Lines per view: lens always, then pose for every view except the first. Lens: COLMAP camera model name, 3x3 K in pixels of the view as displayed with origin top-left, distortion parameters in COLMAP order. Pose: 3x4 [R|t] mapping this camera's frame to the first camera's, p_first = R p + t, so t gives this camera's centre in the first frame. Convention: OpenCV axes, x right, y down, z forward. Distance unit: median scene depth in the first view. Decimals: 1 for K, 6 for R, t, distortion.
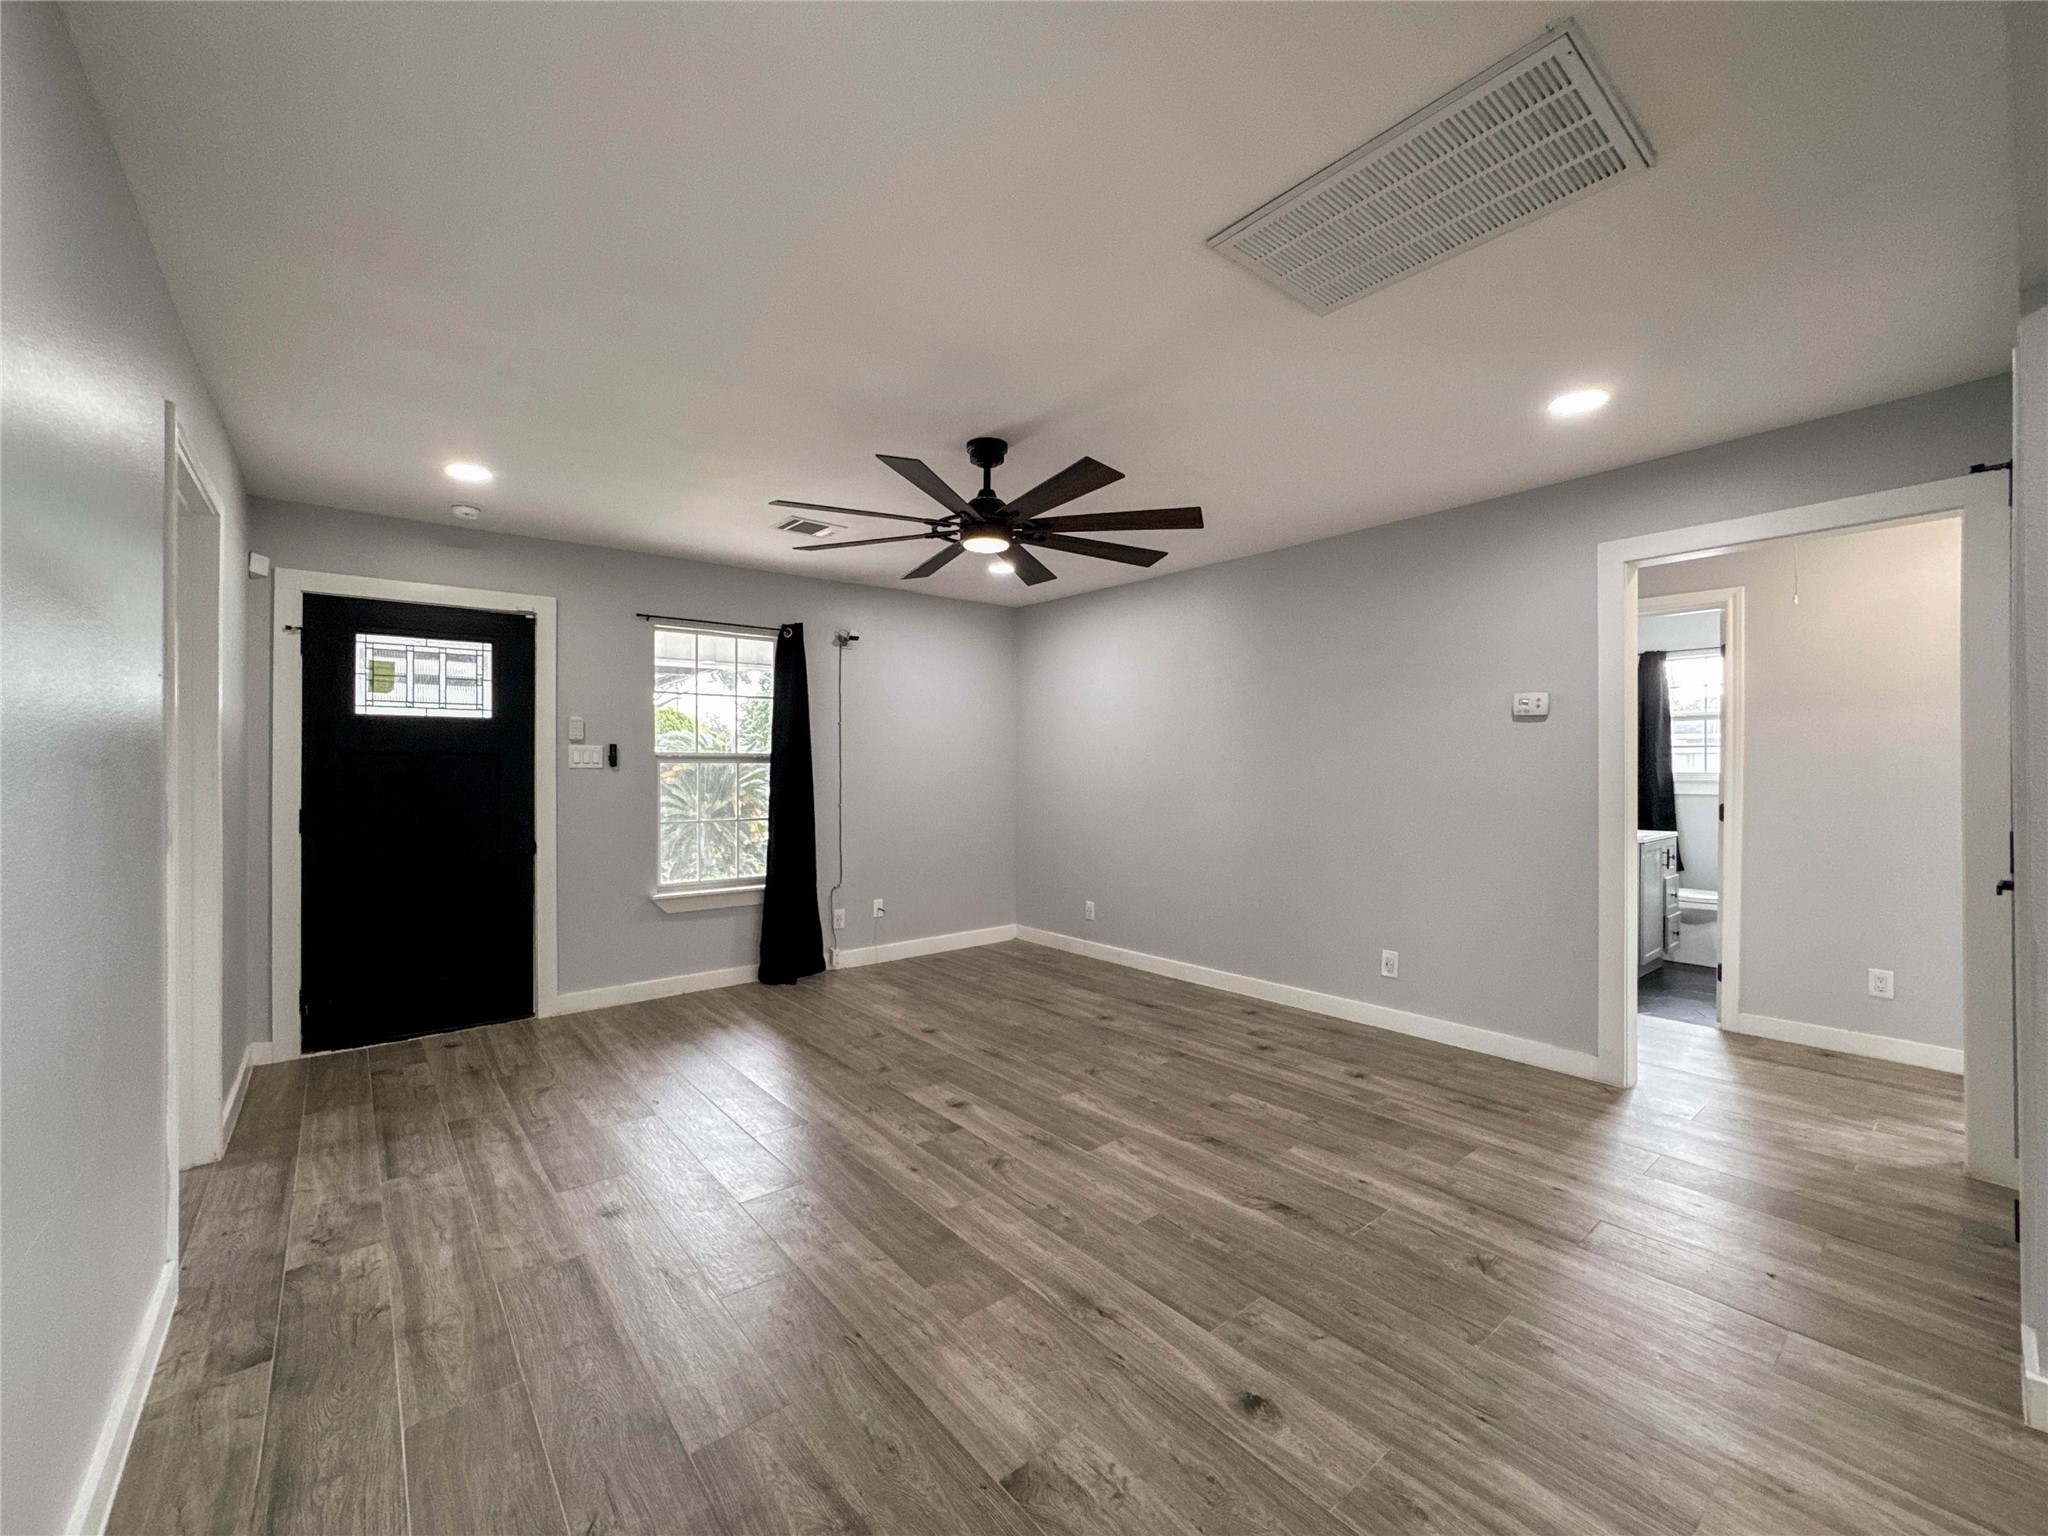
lens RADIAL K [[833.5, 0, 978.3], [0, 833.5, 764.2], [0, 0, 1]] dist [0.002587, 0.000221]
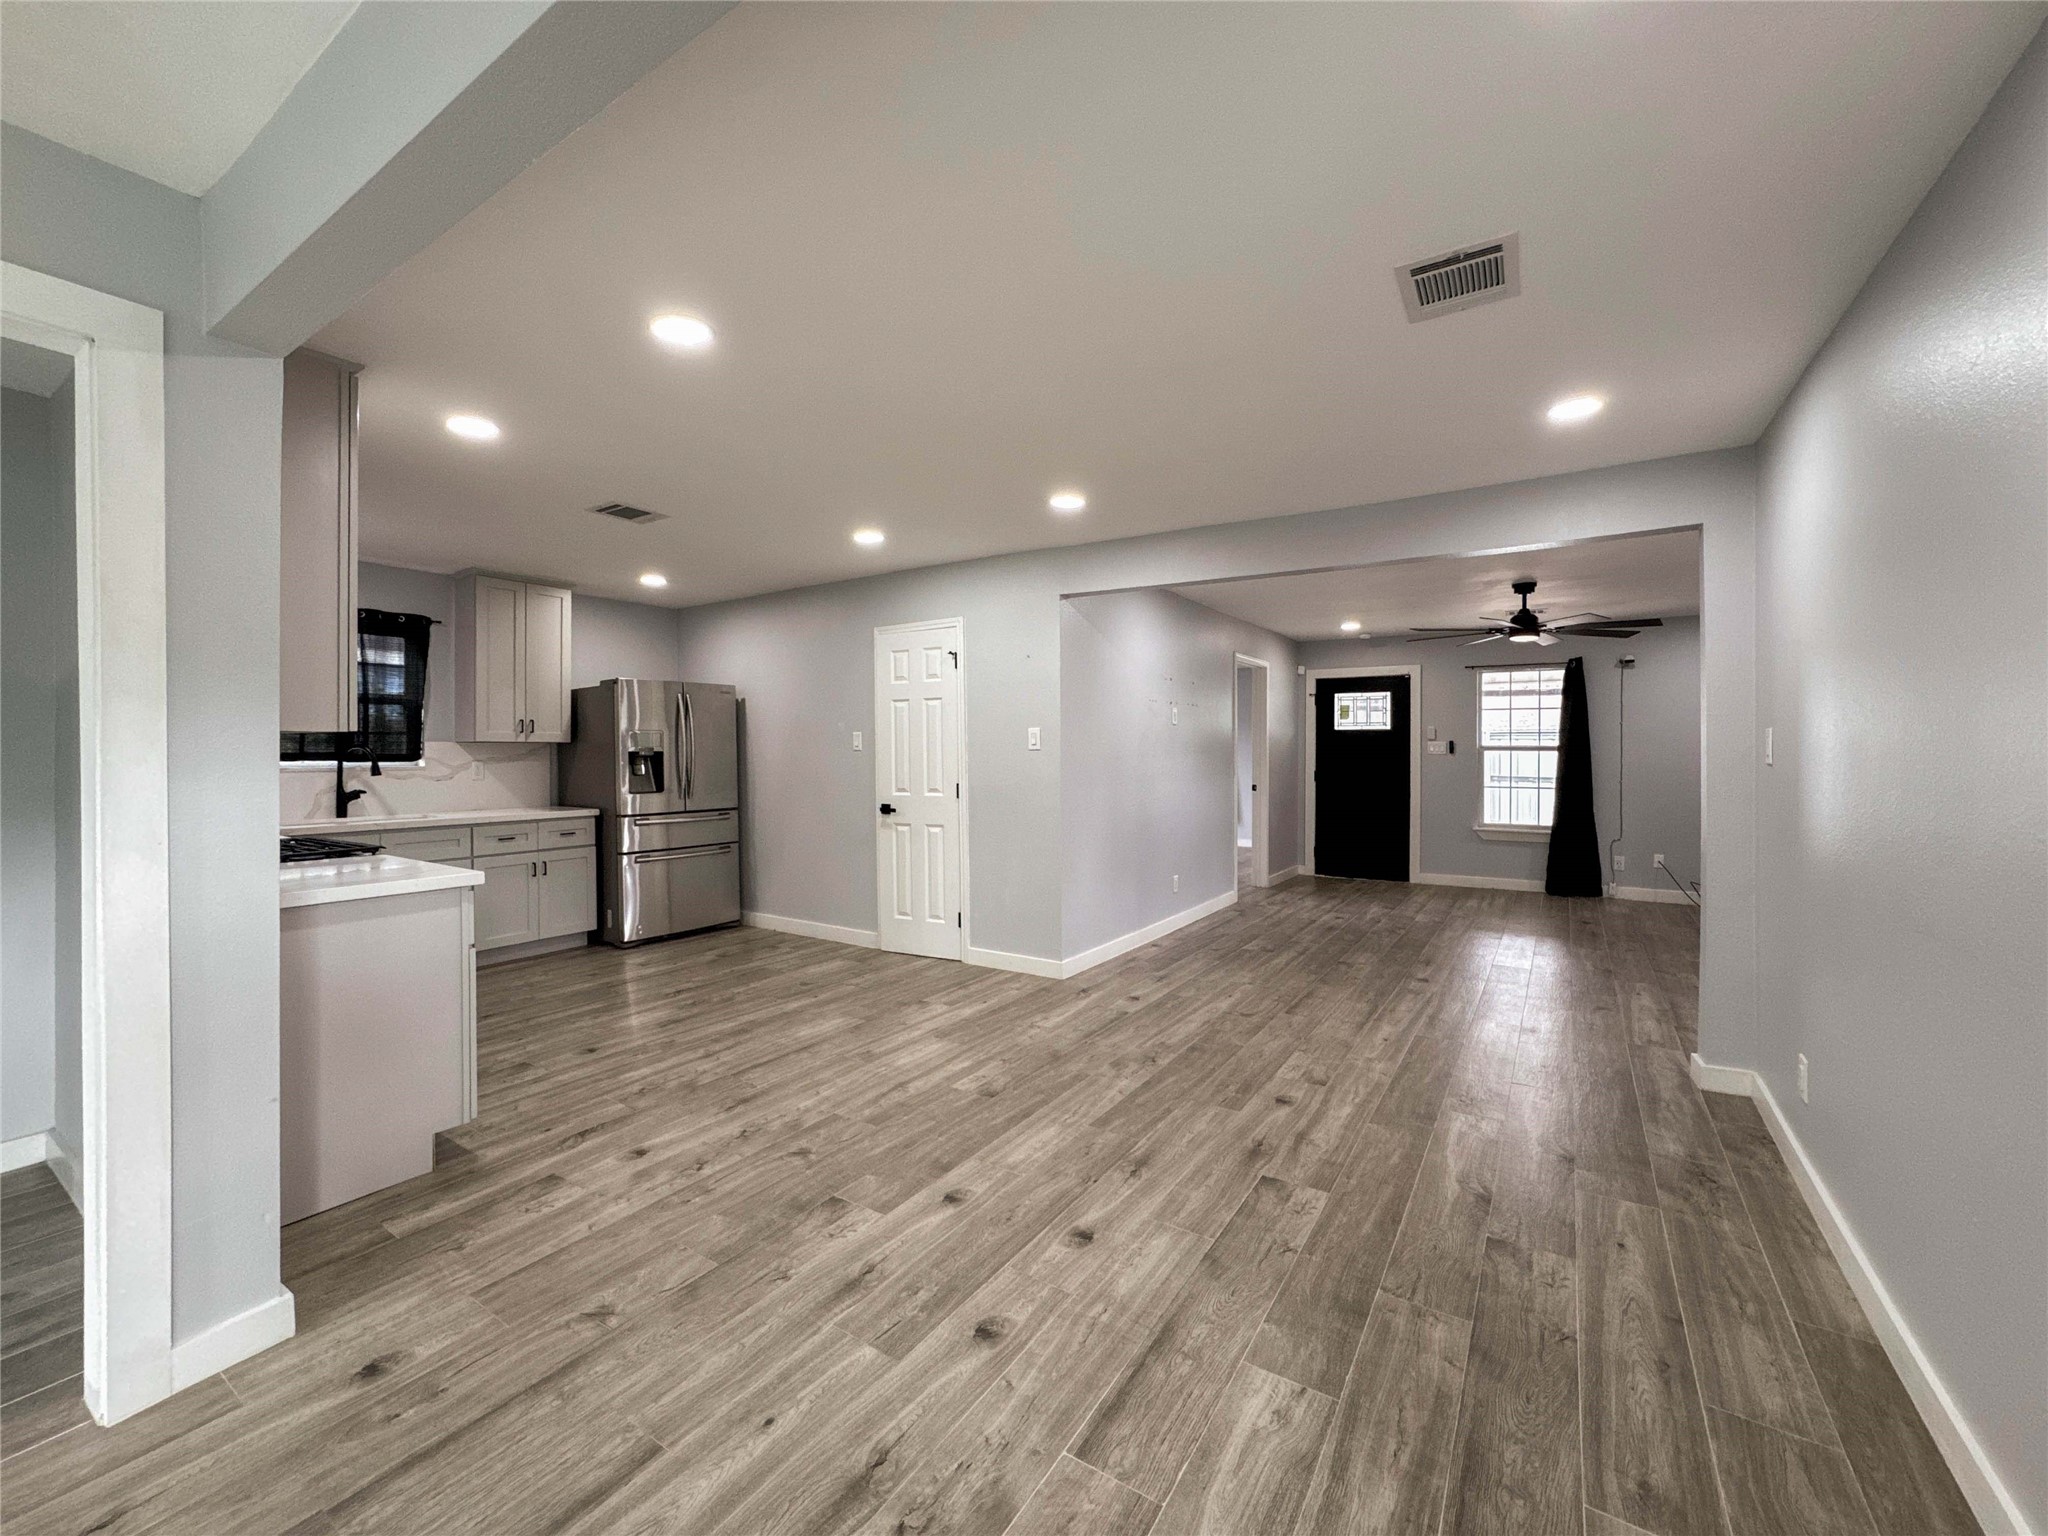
lens RADIAL K [[833.5, 0, 1013.5], [0, 833.5, 766.4], [0, 0, 1]] dist [0.002587, 0.000221]
pose [[0.322502, 0.019585, -0.946366, 0.964613], [-0.003180, 0.999803, 0.019607, -0.001094], [0.946563, -0.003314, 0.322501, -0.478289]]
